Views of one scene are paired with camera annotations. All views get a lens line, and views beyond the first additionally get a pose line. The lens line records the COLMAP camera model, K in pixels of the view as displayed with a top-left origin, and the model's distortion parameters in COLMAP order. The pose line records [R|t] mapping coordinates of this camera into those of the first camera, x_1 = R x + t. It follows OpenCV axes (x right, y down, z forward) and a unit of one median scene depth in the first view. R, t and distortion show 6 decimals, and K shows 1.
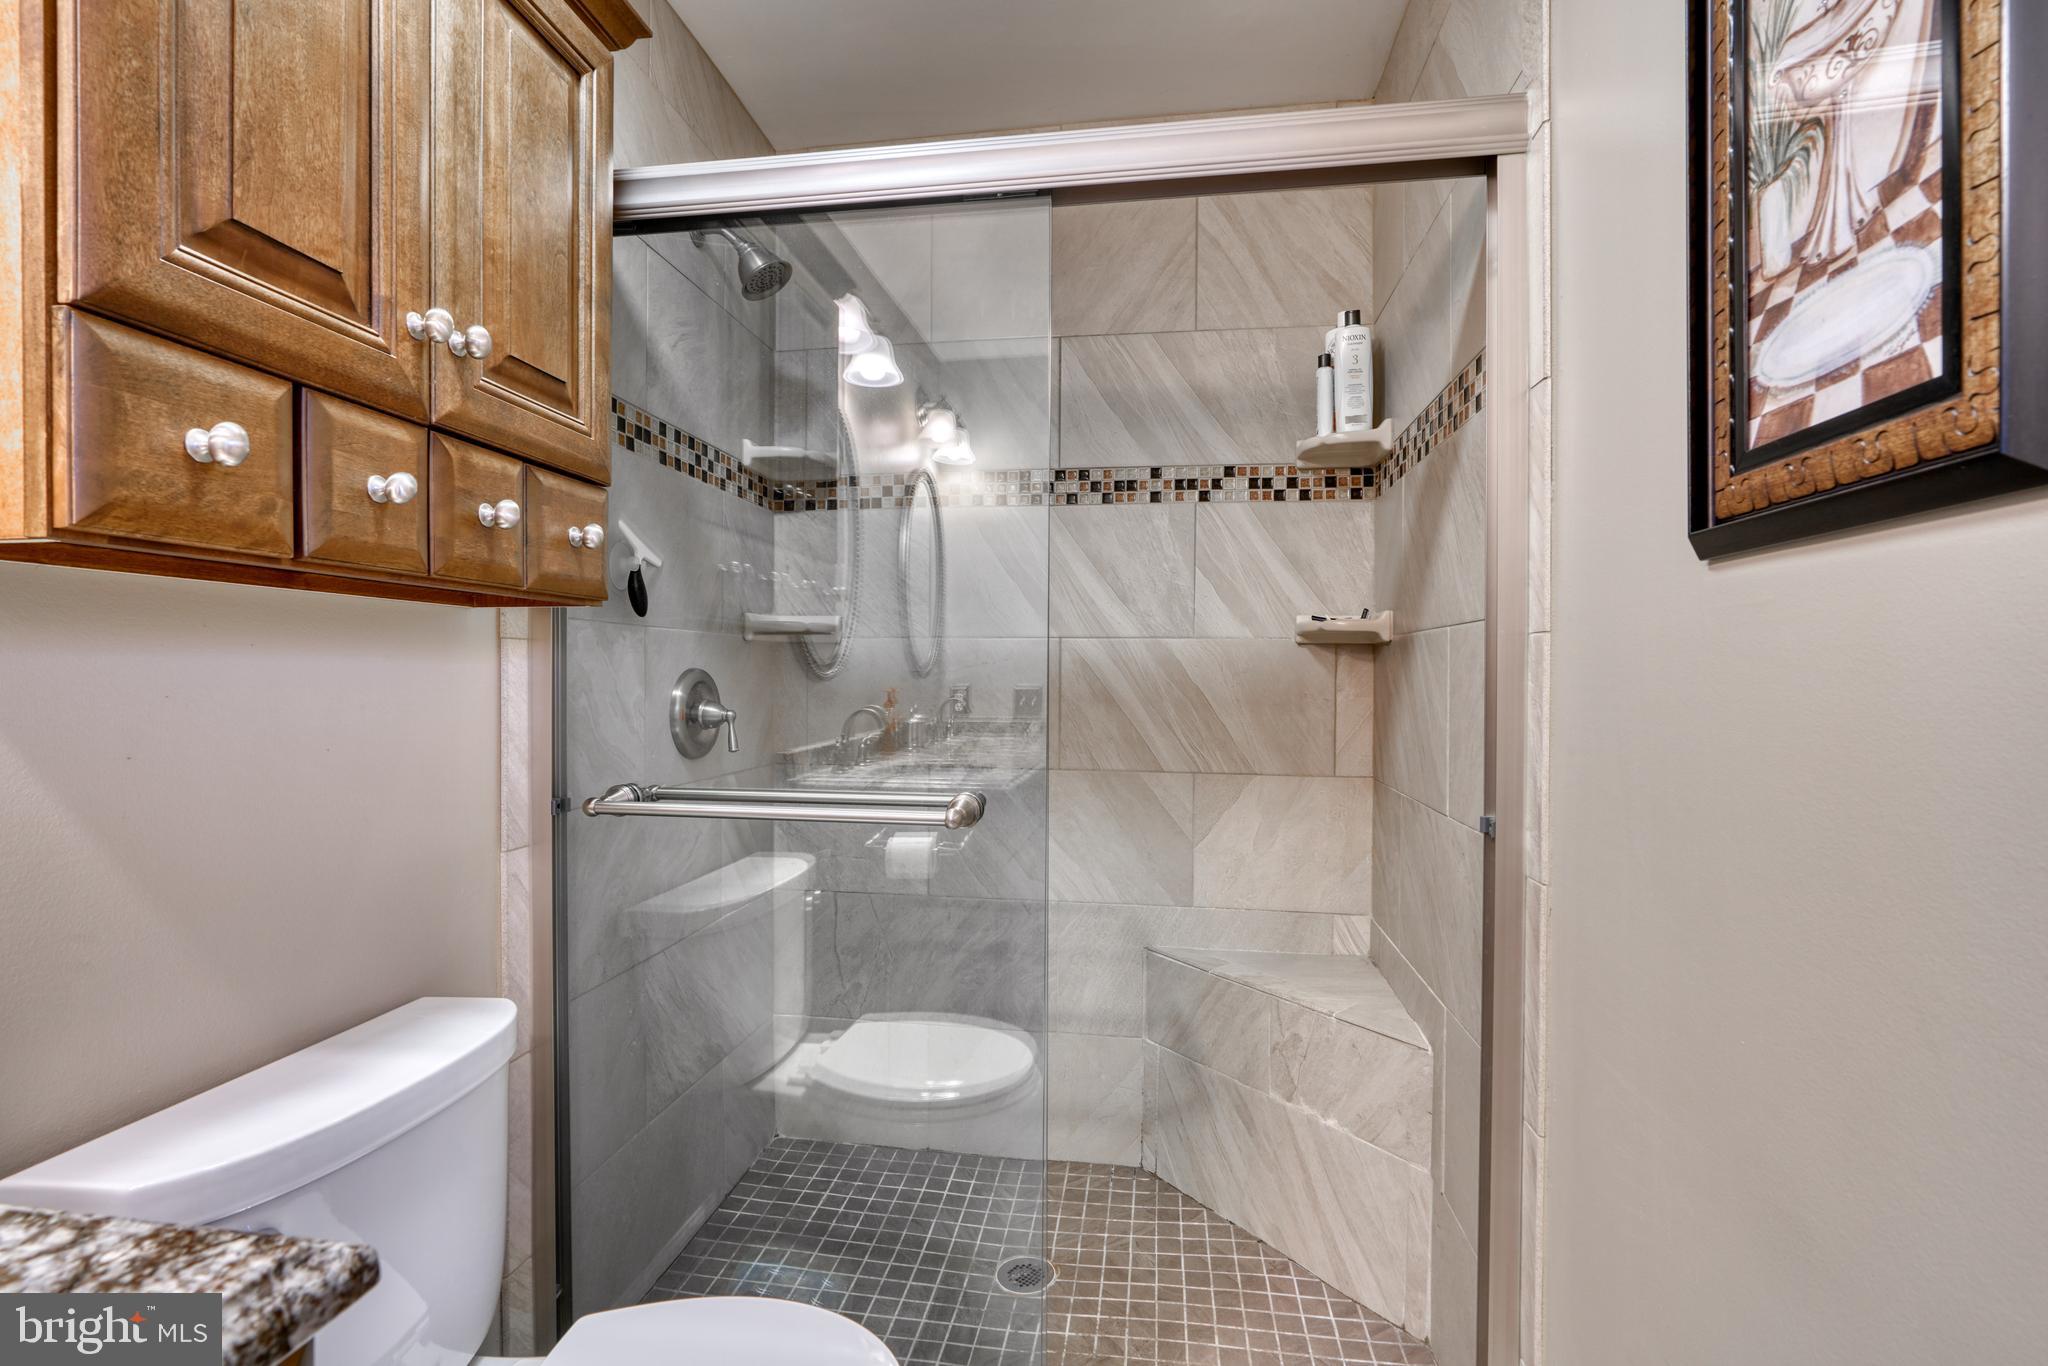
lens RADIAL K [[928.1, 0, 1027.5], [0, 928.1, 681.3], [0, 0, 1]] dist [-0.007863, 0.003577]
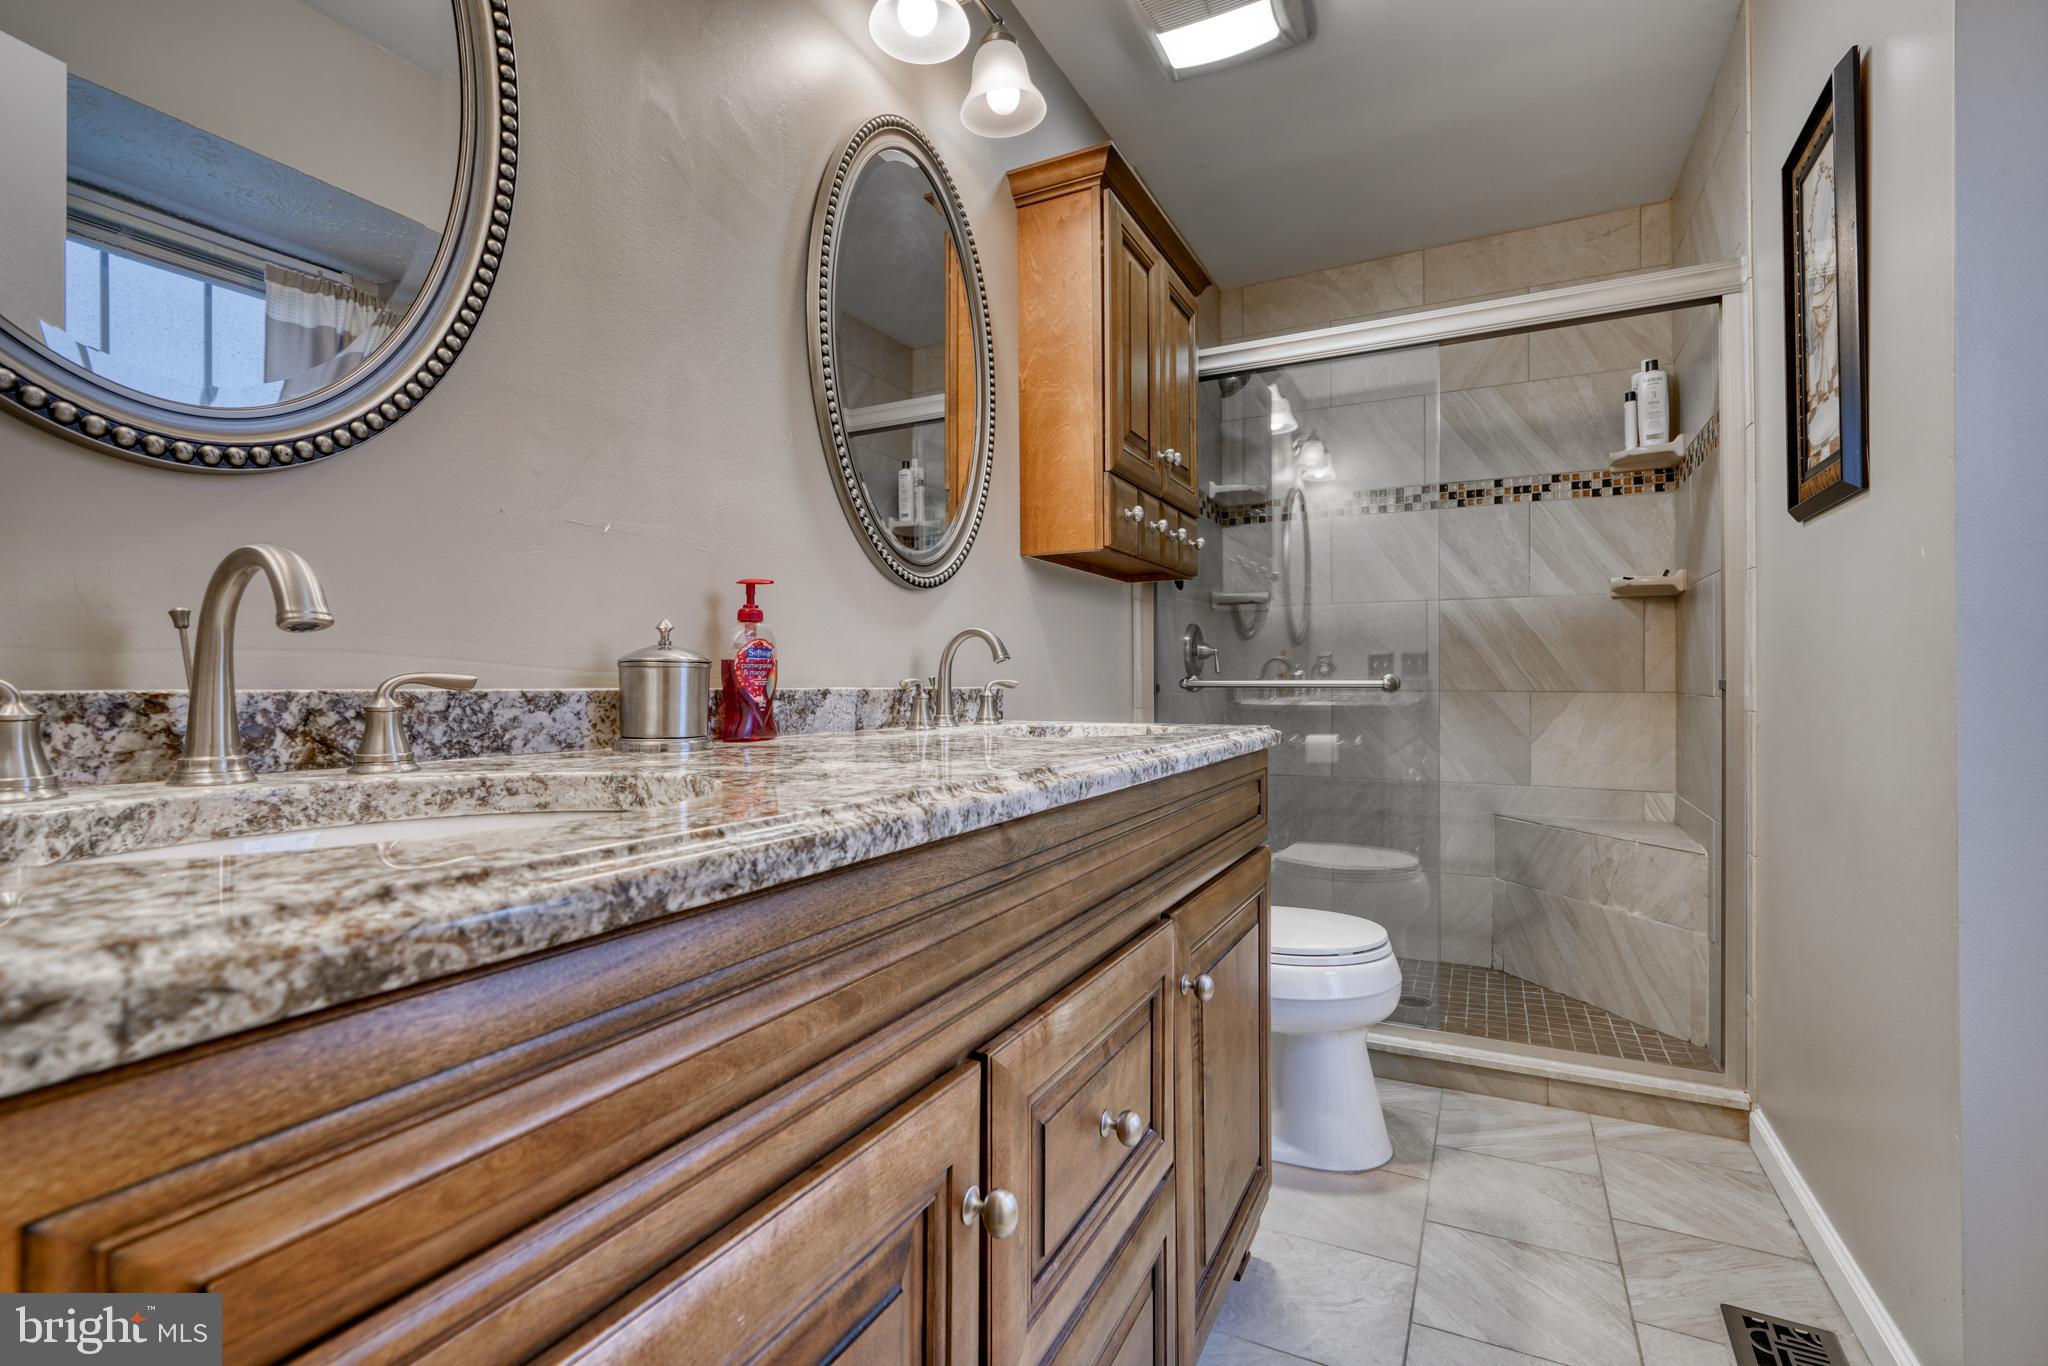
lens RADIAL K [[928.1, 0, 1021.0], [0, 928.1, 683.1], [0, 0, 1]] dist [-0.007863, 0.003577]
pose [[0.947460, -0.007905, -0.319777, -0.108673], [0.005723, 0.999953, -0.007763, 0.094241], [0.319824, 0.005525, 0.947461, -0.608709]]
